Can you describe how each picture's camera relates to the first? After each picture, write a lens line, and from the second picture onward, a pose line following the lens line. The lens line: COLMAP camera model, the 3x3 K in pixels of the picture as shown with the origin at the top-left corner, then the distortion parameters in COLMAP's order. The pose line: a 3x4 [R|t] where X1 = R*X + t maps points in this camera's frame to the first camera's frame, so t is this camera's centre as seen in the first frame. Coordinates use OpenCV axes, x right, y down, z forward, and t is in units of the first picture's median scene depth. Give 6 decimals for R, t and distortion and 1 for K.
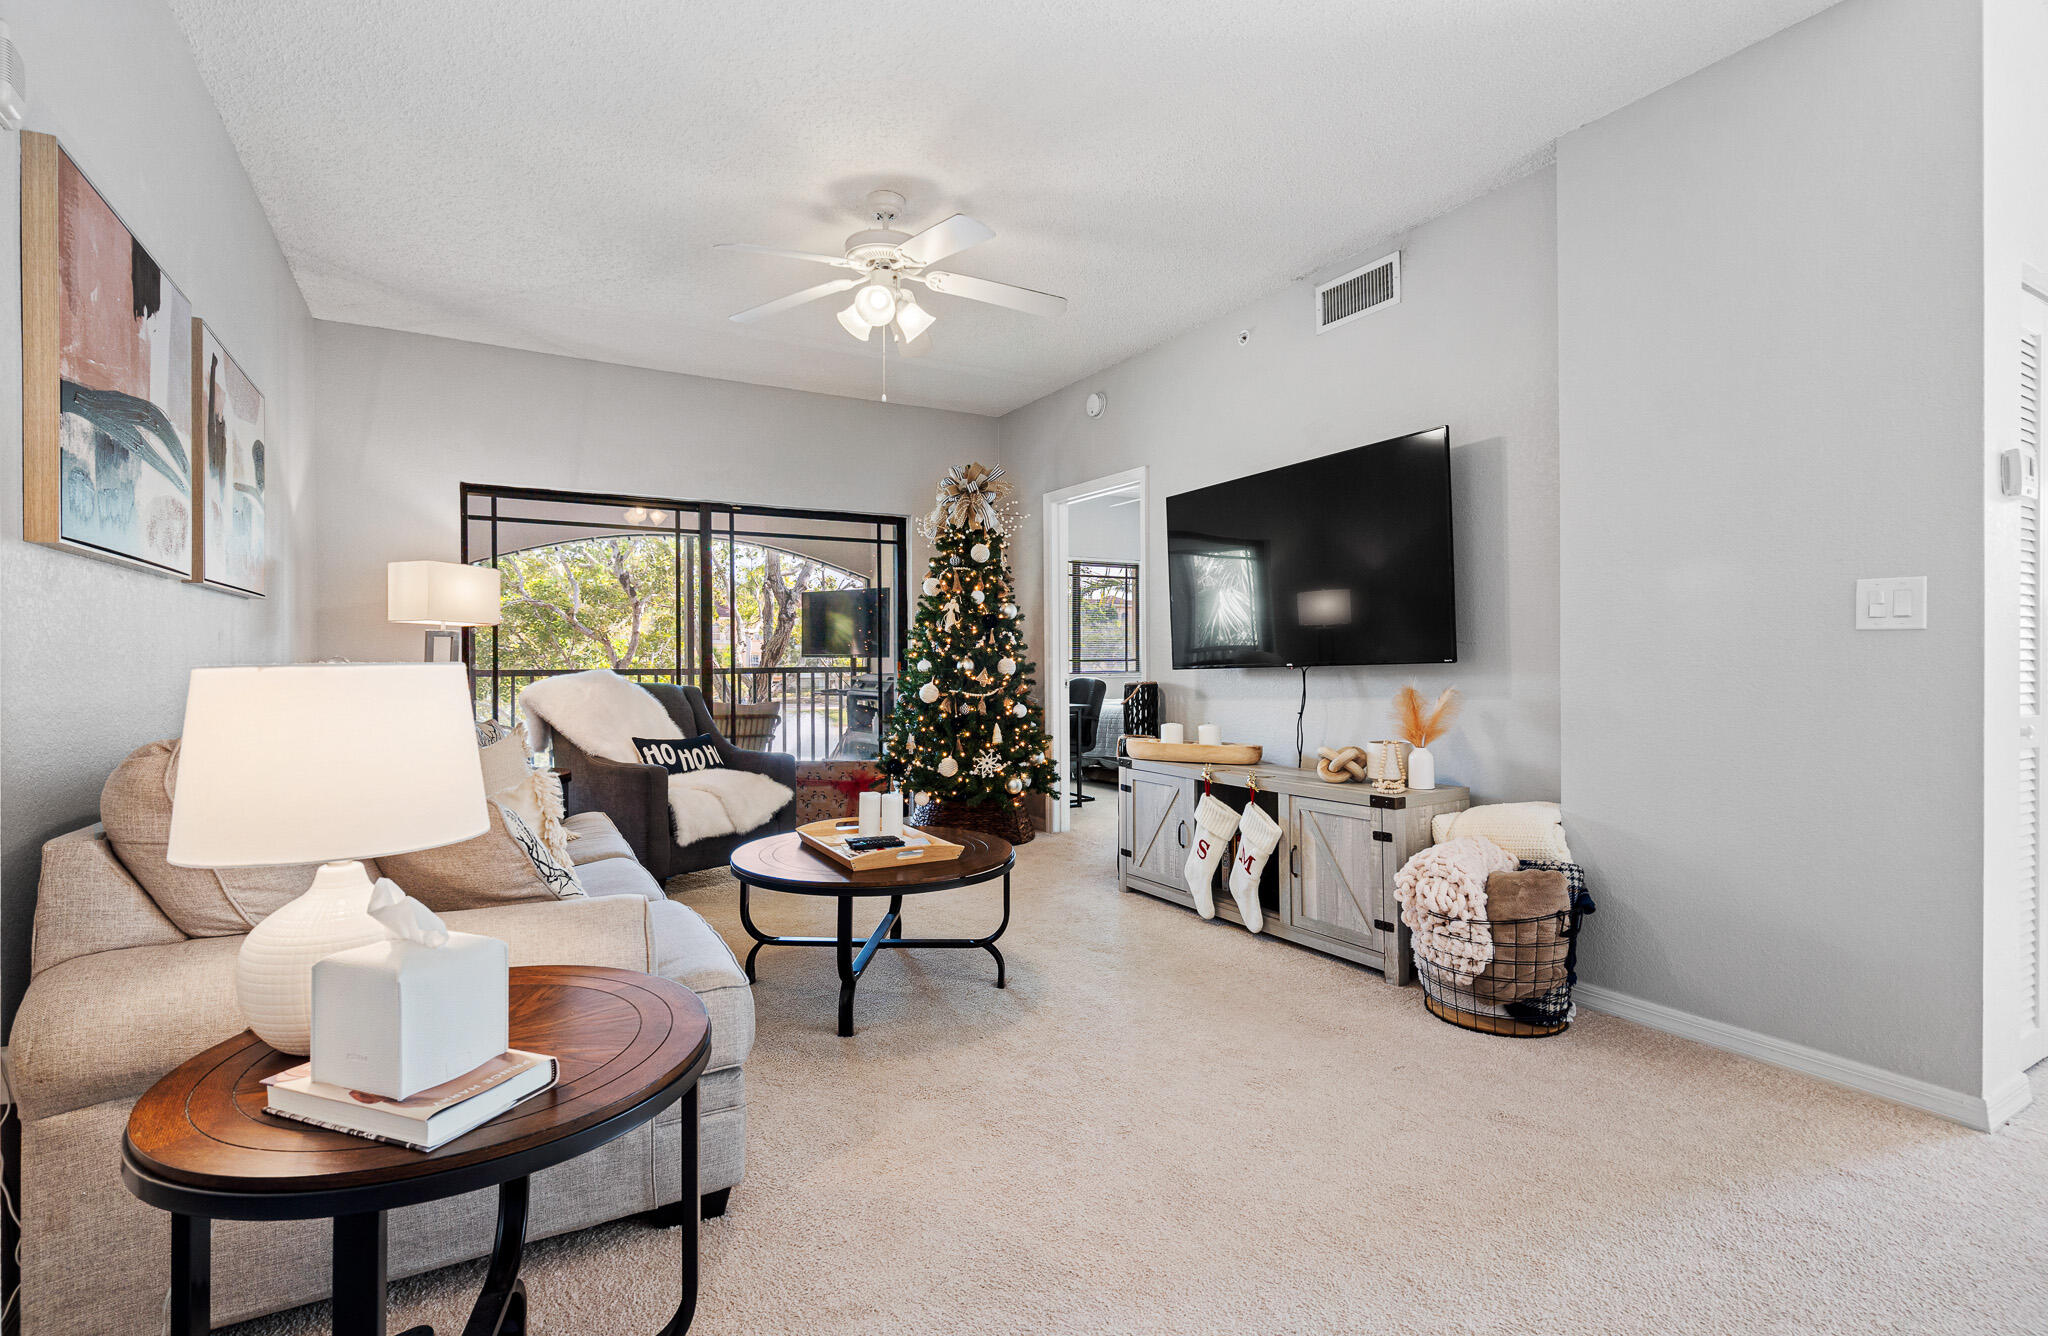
lens RADIAL K [[924.5, 0, 986.4], [0, 924.5, 664.8], [0, 0, 1]] dist [-0.003704, 0.000178]
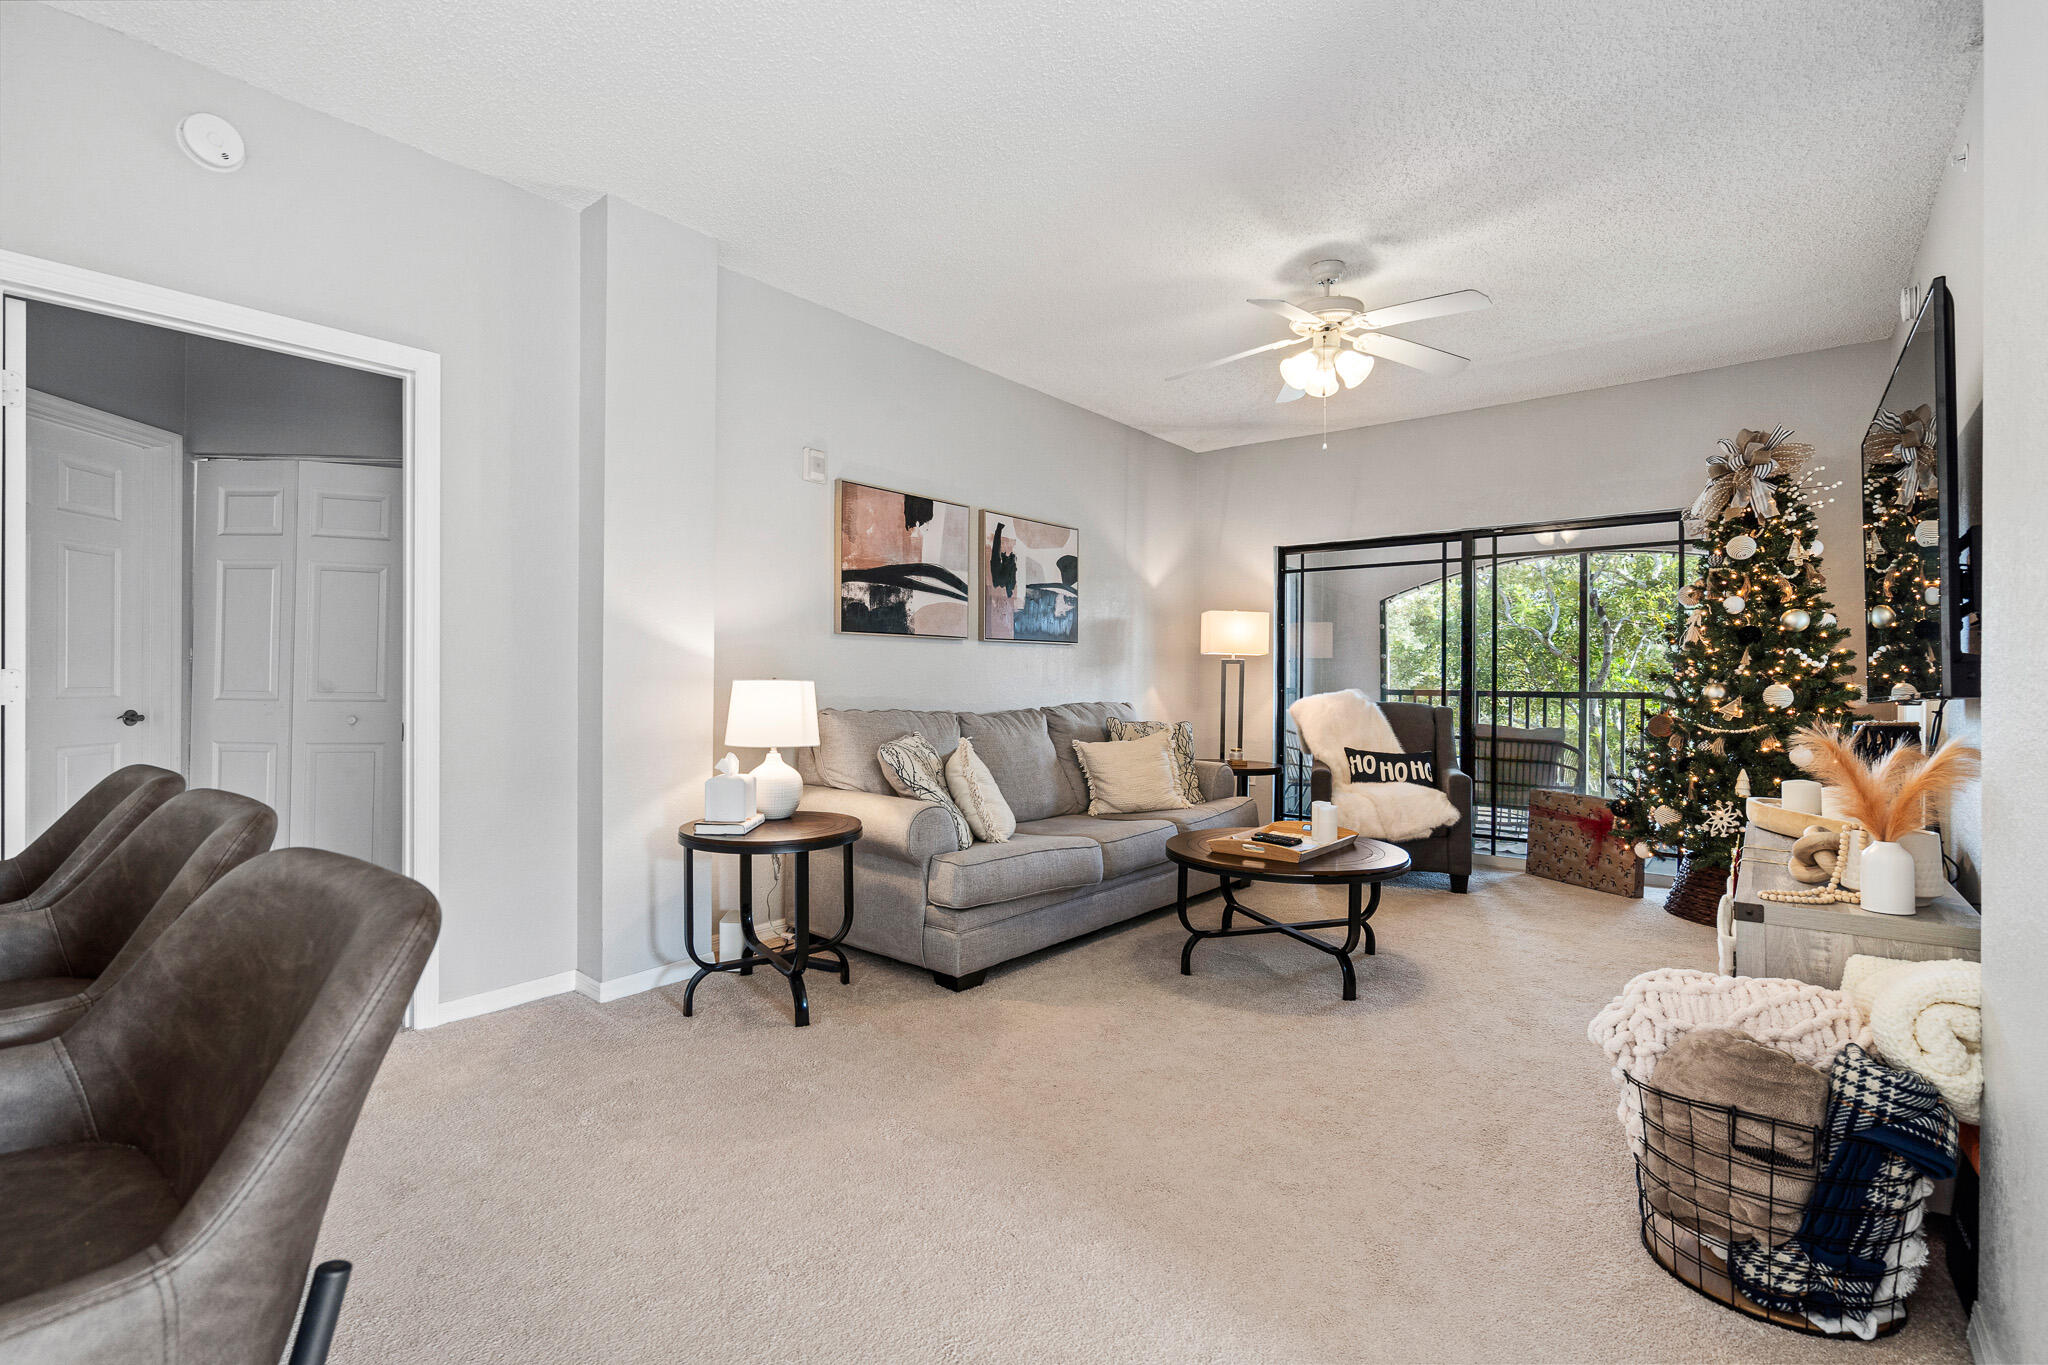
lens RADIAL K [[932.1, 0, 1033.8], [0, 932.1, 680.3], [0, 0, 1]] dist [-0.000627, -0.000245]
pose [[0.357722, 0.008013, -0.933794, 0.526923], [-0.013137, 0.999907, 0.003547, -0.005145], [0.933736, 0.010999, 0.357794, 0.180785]]
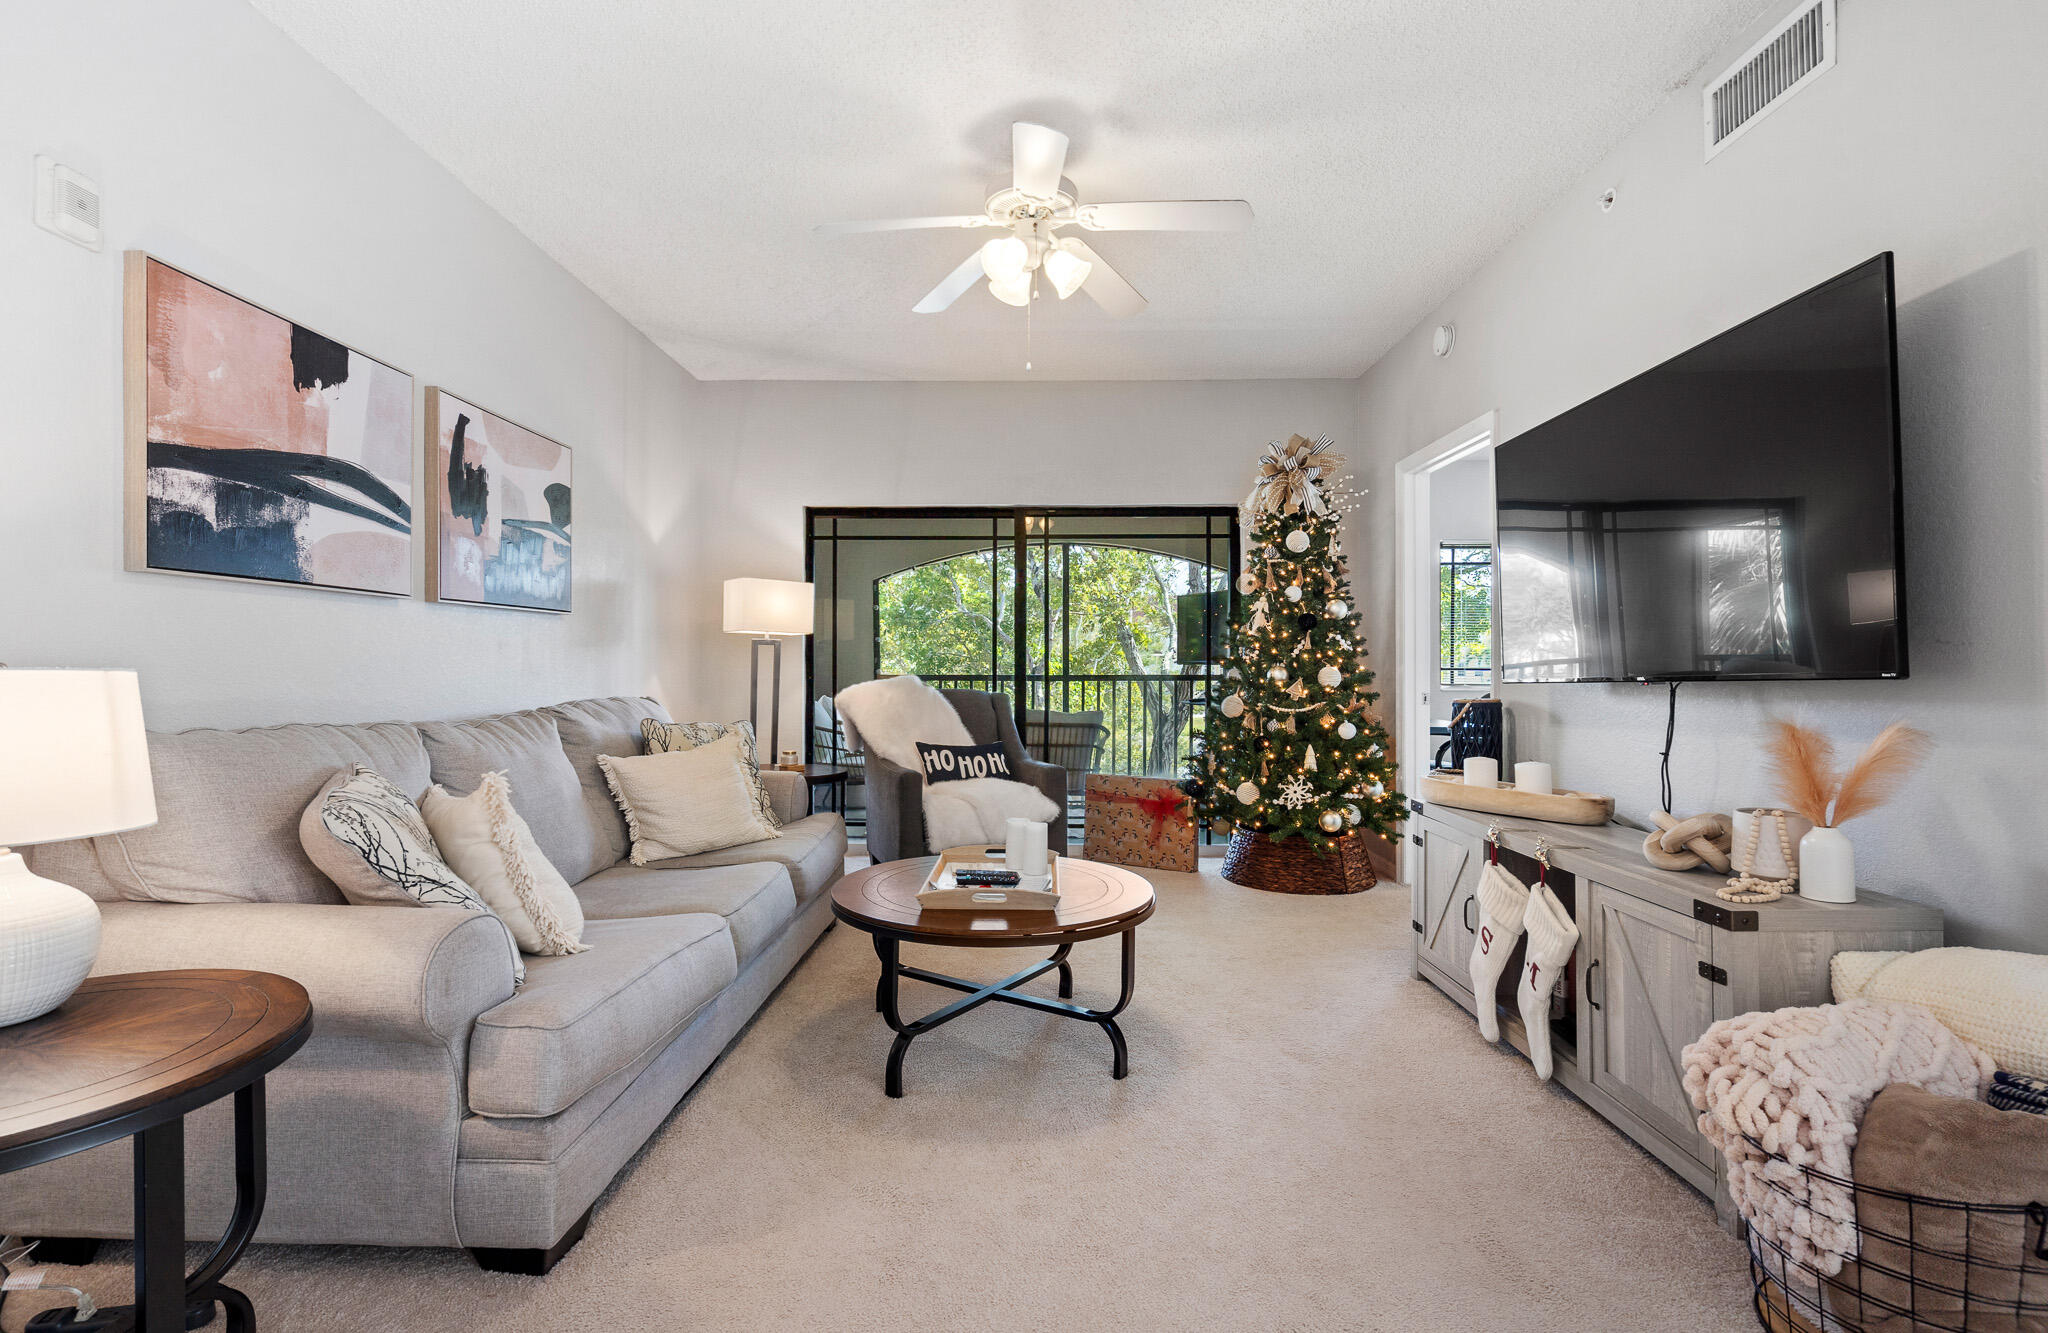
lens RADIAL K [[910.2, 0, 1035.6], [0, 910.2, 667.8], [0, 0, 1]] dist [-0.000948, 0.000619]
pose [[0.861933, 0.005829, -0.506988, 0.216000], [-0.007824, 0.999968, -0.001805, -0.002435], [0.506961, 0.005522, 0.861951, 0.173567]]
